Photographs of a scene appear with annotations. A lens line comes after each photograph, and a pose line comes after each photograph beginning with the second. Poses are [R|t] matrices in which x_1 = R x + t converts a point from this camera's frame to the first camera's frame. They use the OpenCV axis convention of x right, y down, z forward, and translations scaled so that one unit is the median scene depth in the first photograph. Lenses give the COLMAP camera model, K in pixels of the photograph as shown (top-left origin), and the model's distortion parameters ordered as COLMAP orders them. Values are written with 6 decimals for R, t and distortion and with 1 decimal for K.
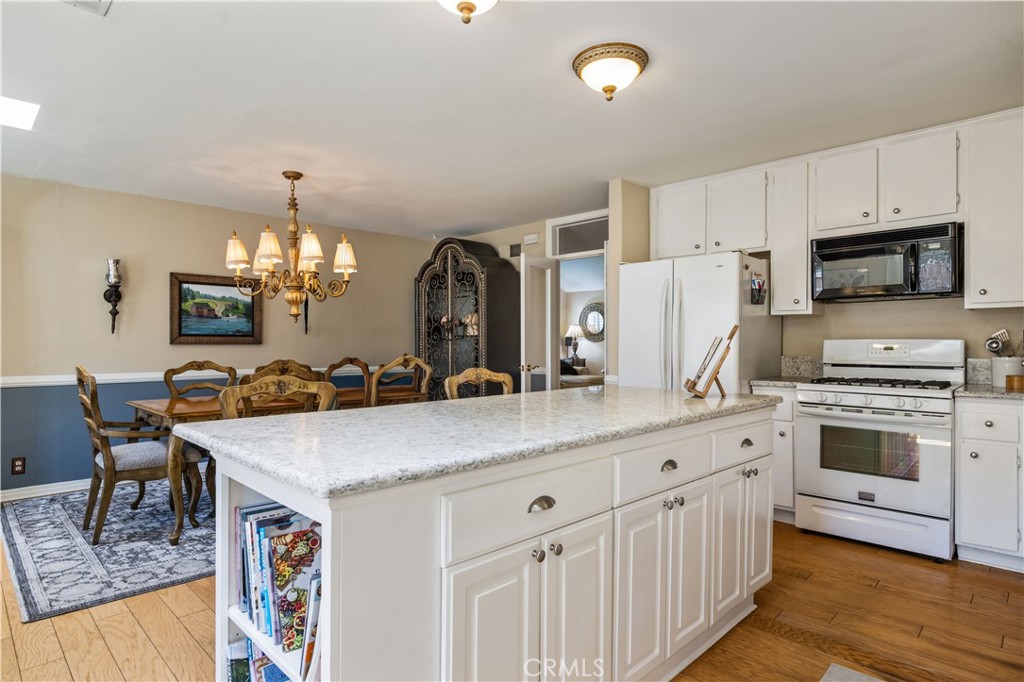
lens RADIAL K [[554.9, 0, 507.8], [0, 554.9, 346.0], [0, 0, 1]] dist [-0.008354, -0.000205]
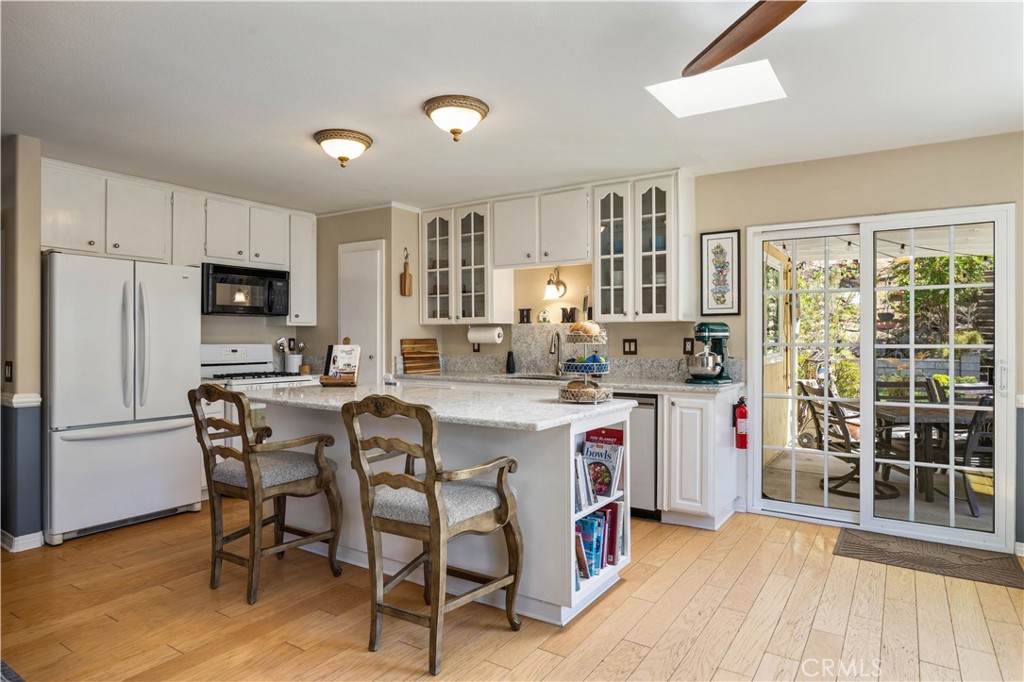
lens RADIAL K [[606.2, 0, 511.6], [0, 606.2, 338.6], [0, 0, 1]] dist [0.001225, 0.000614]
pose [[-0.200476, -0.001279, 0.979698, -0.671460], [0.005504, 0.999982, 0.002432, -0.019223], [-0.979683, 0.005880, -0.200465, 0.459682]]
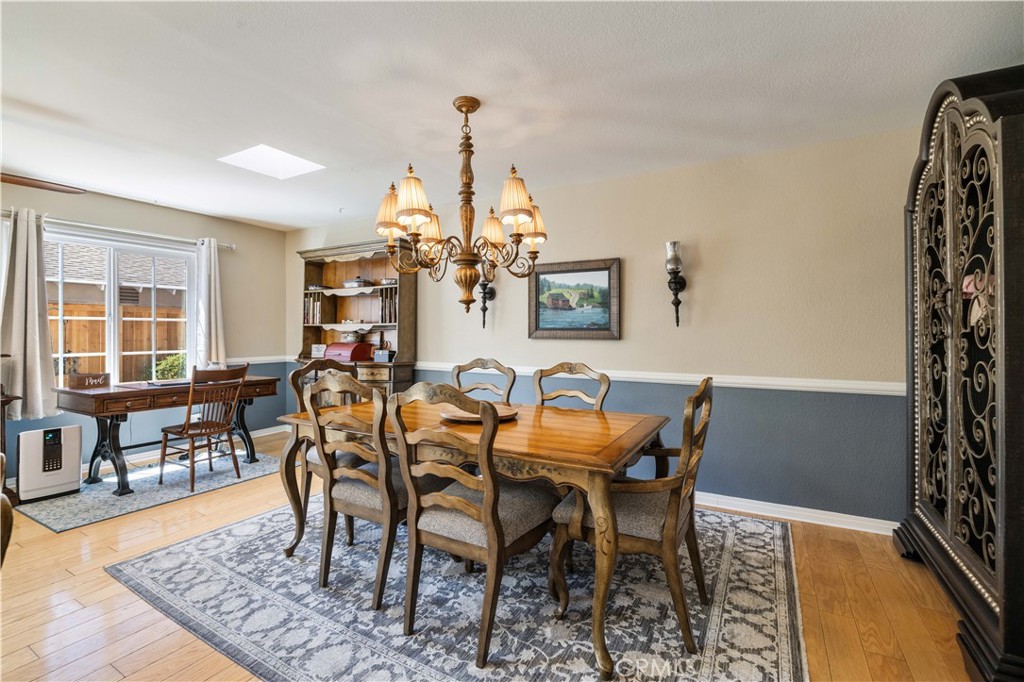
lens RADIAL K [[456.0, 0, 516.5], [0, 456.0, 329.9], [0, 0, 1]] dist [-0.013630, 0.000196]
pose [[0.269369, -0.000323, -0.963037, 0.159126], [-0.007056, 0.999972, -0.002309, -0.016474], [0.963011, 0.007417, 0.269360, 0.760814]]
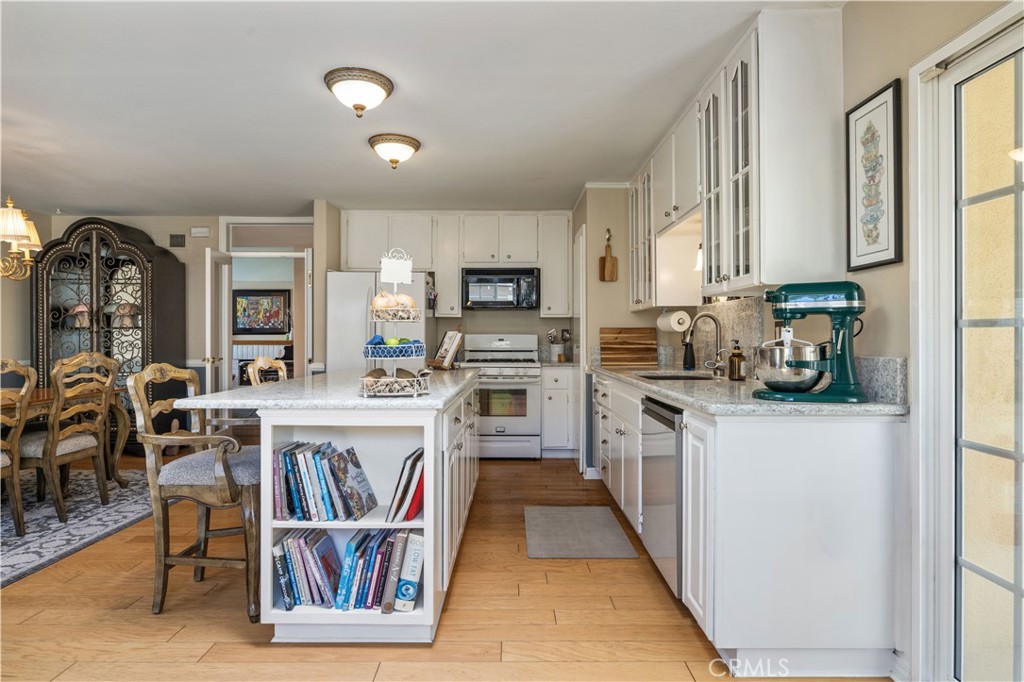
lens RADIAL K [[558.8, 0, 511.4], [0, 558.8, 339.2], [0, 0, 1]] dist [-0.005417, -0.001147]
pose [[0.708926, 0.000126, 0.705283, -0.324115], [0.001561, 0.999997, -0.001748, 0.003832], [-0.705281, 0.002340, 0.708924, -0.132124]]
